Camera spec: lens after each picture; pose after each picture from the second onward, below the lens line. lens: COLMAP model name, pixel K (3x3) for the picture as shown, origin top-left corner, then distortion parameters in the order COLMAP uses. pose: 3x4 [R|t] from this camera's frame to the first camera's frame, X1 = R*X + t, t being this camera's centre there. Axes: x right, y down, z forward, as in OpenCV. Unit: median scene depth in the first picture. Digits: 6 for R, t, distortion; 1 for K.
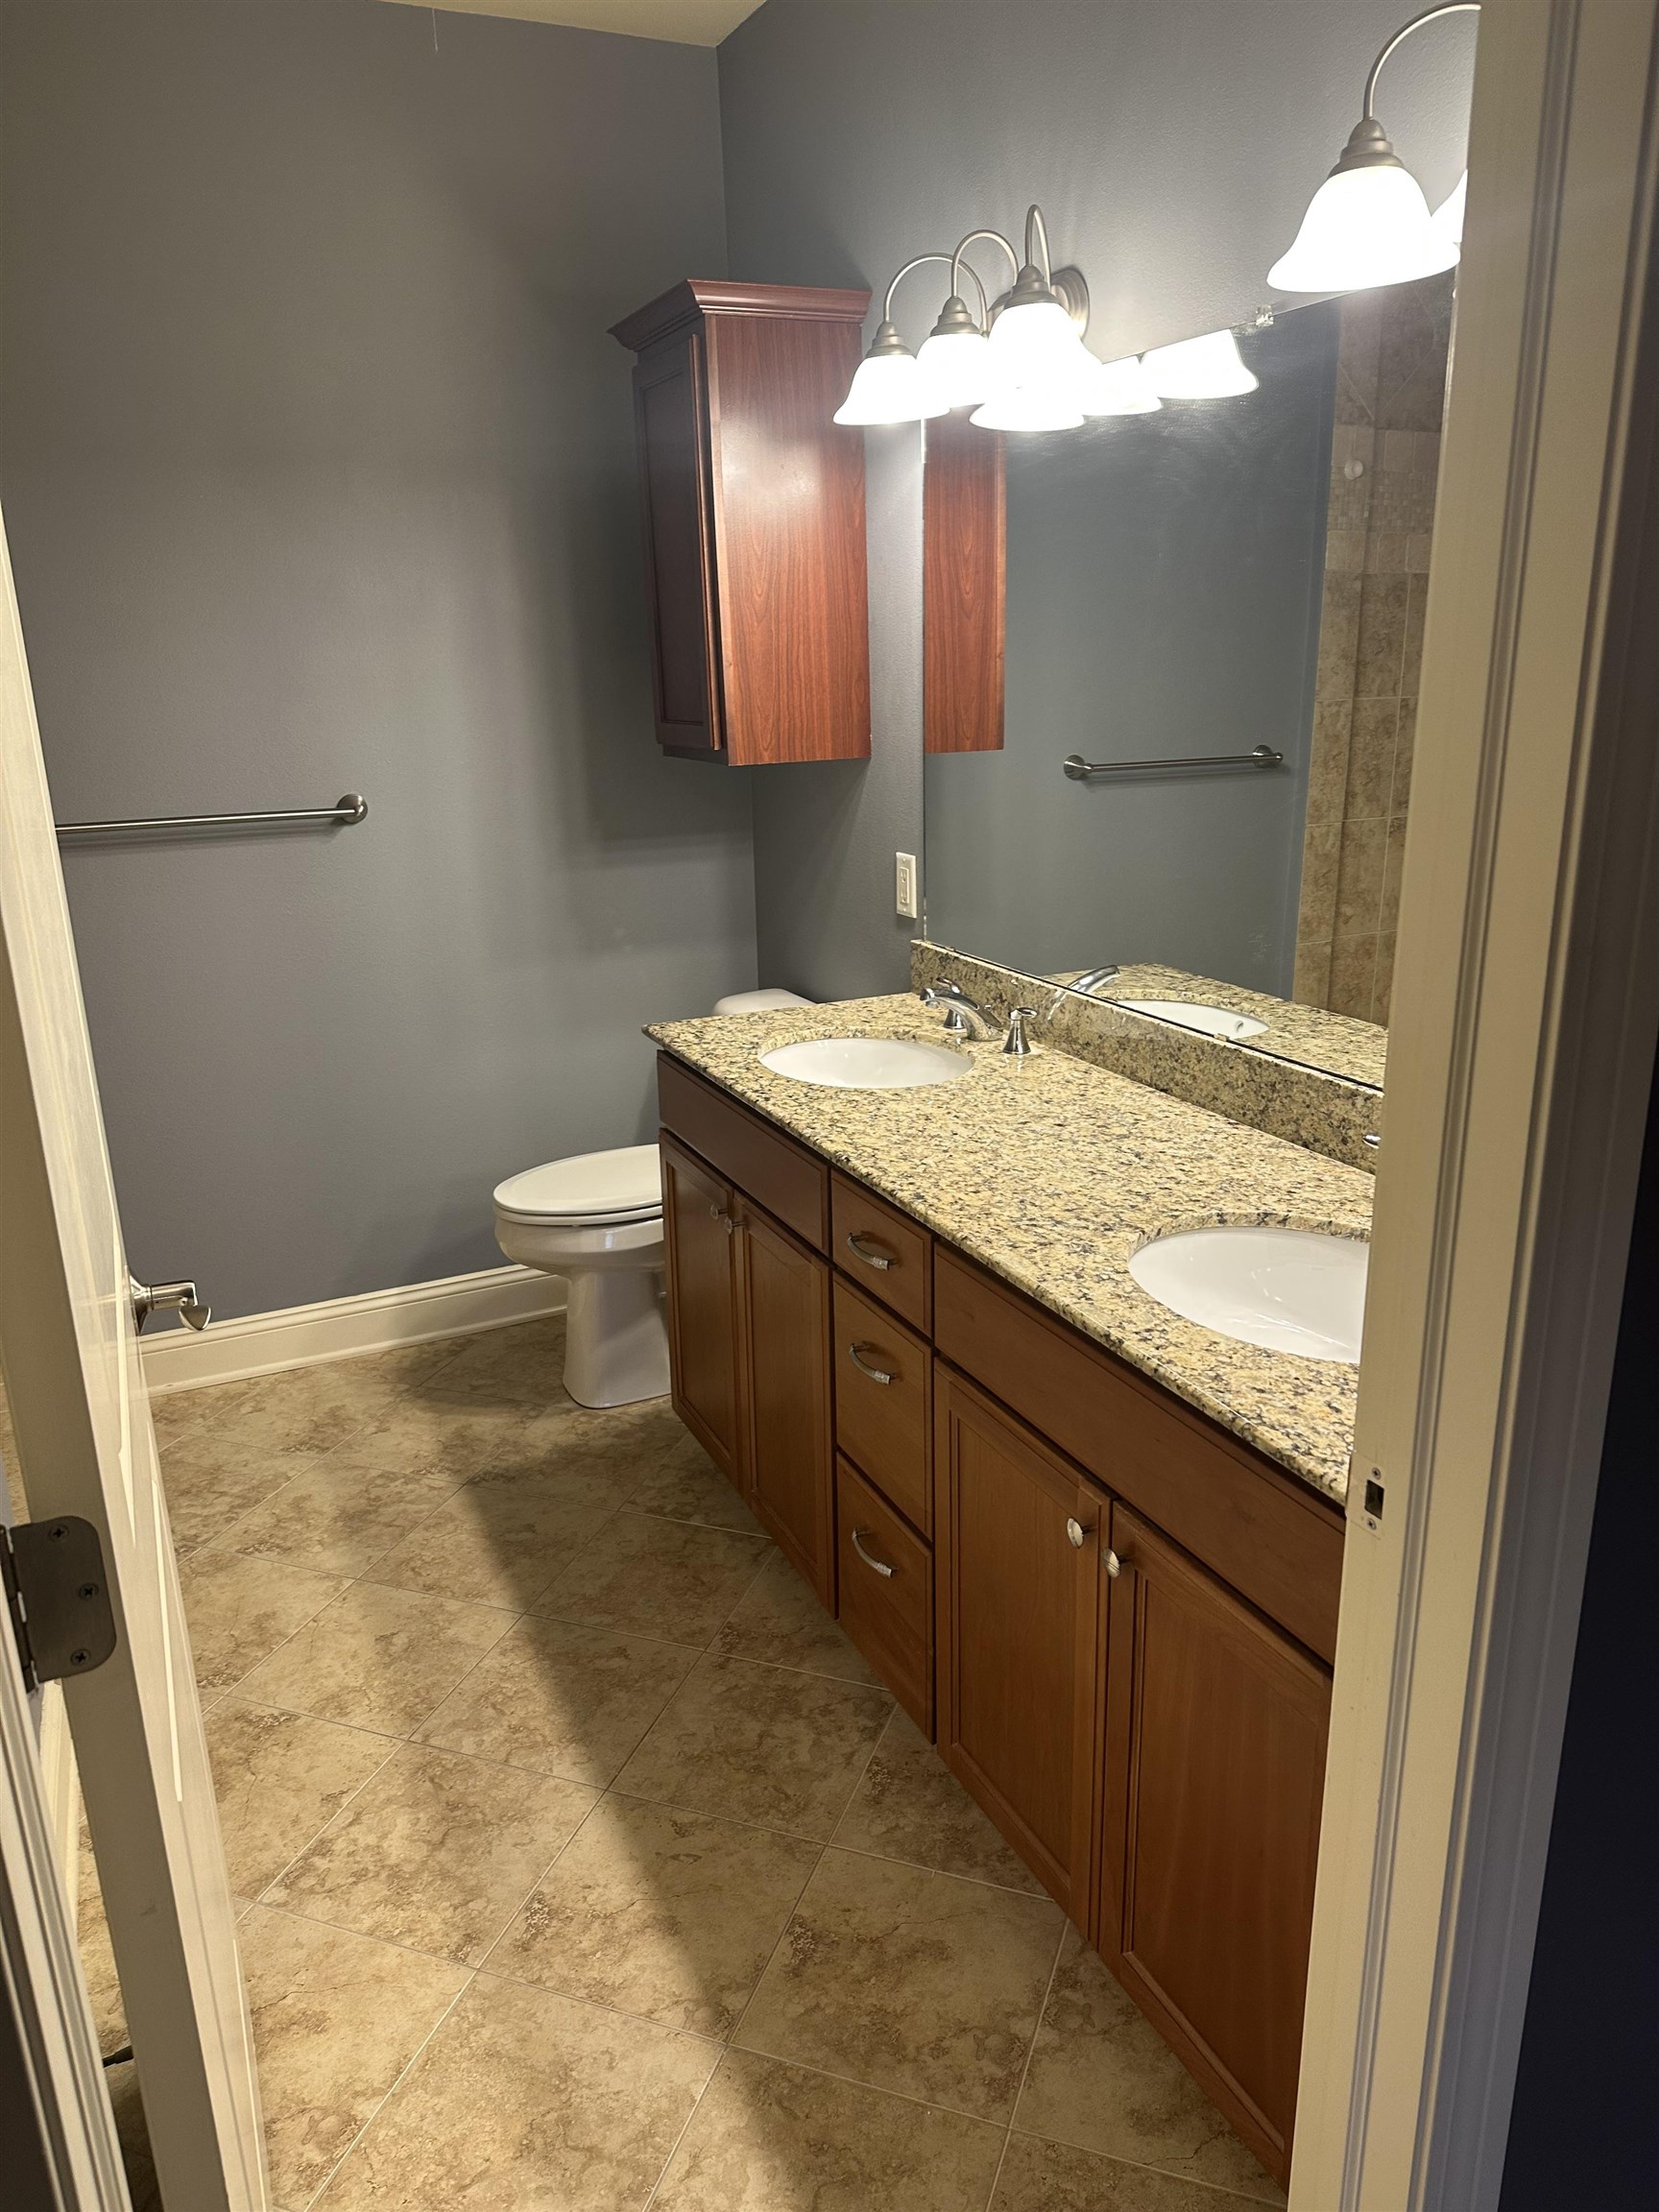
lens RADIAL K [[1543.4, 0, 850.7], [0, 1543.4, 1117.3], [0, 0, 1]] dist [0.050955, -0.036611]
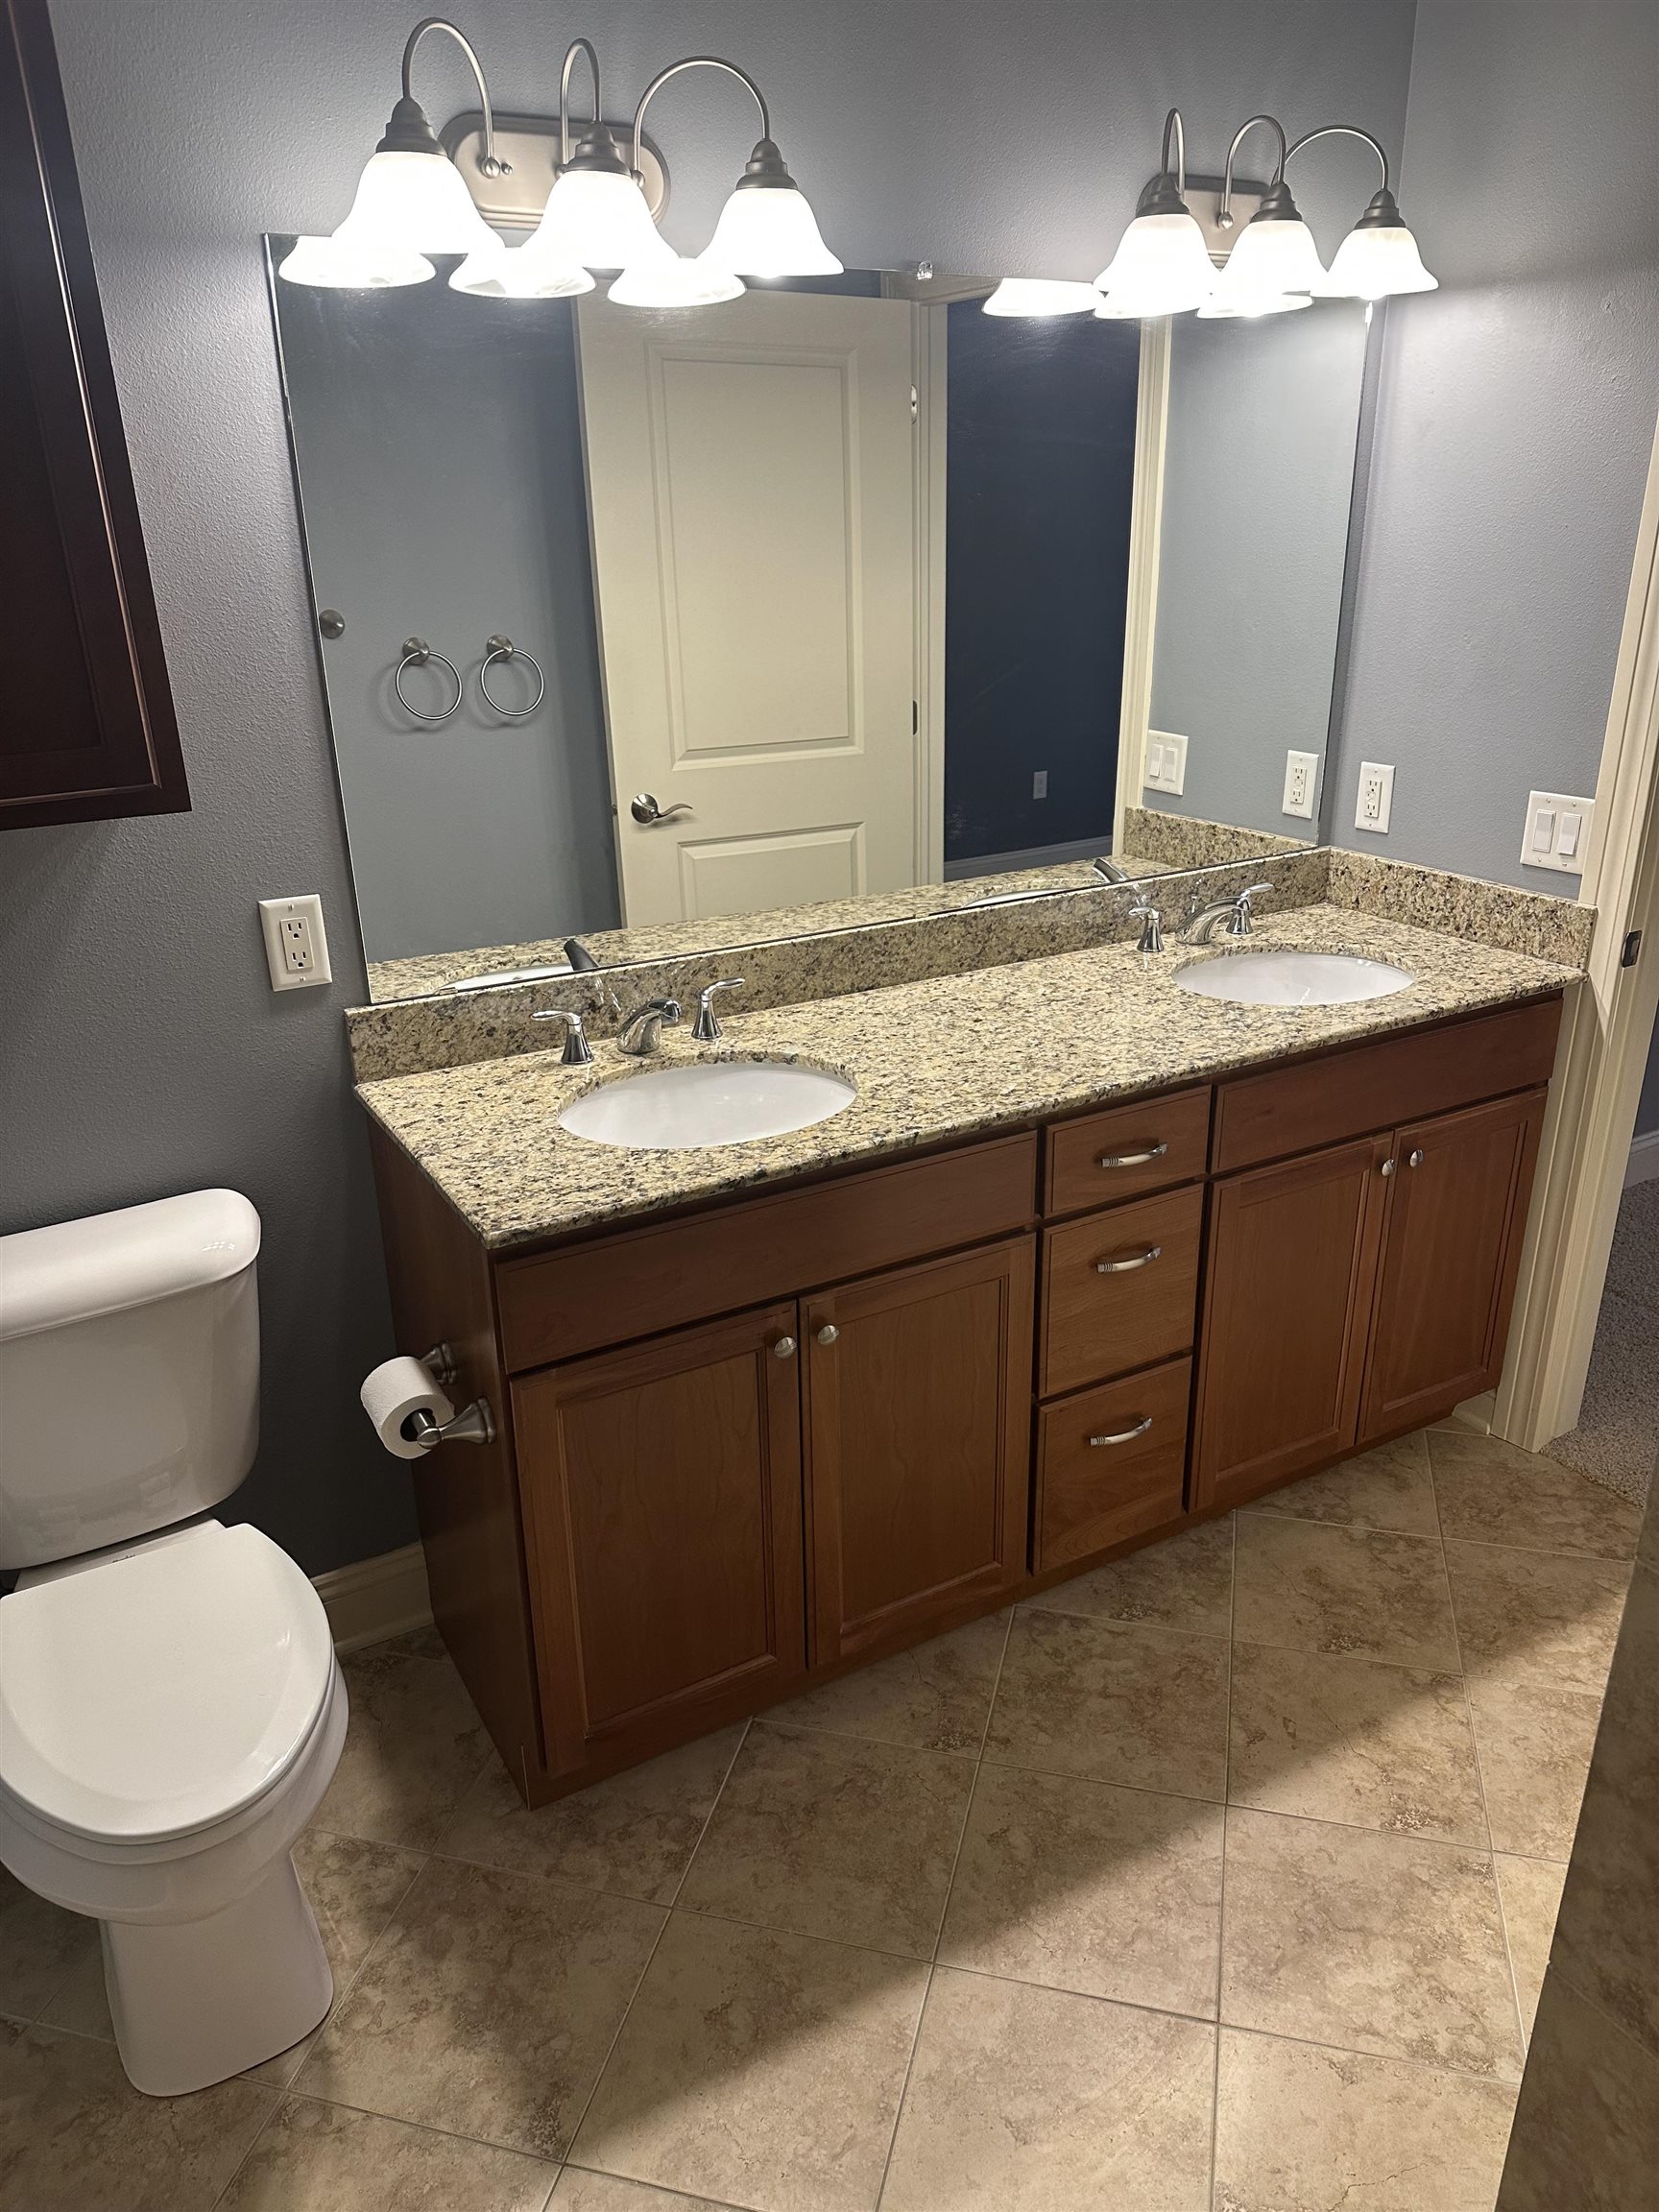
lens RADIAL K [[1543.4, 0, 850.7], [0, 1543.4, 1117.3], [0, 0, 1]] dist [0.050955, -0.036611]
pose [[-0.082517, -0.348959, 0.933498, -0.925223], [0.306568, 0.882385, 0.356951, -0.362312], [-0.948265, 0.315635, 0.034168, 1.112955]]
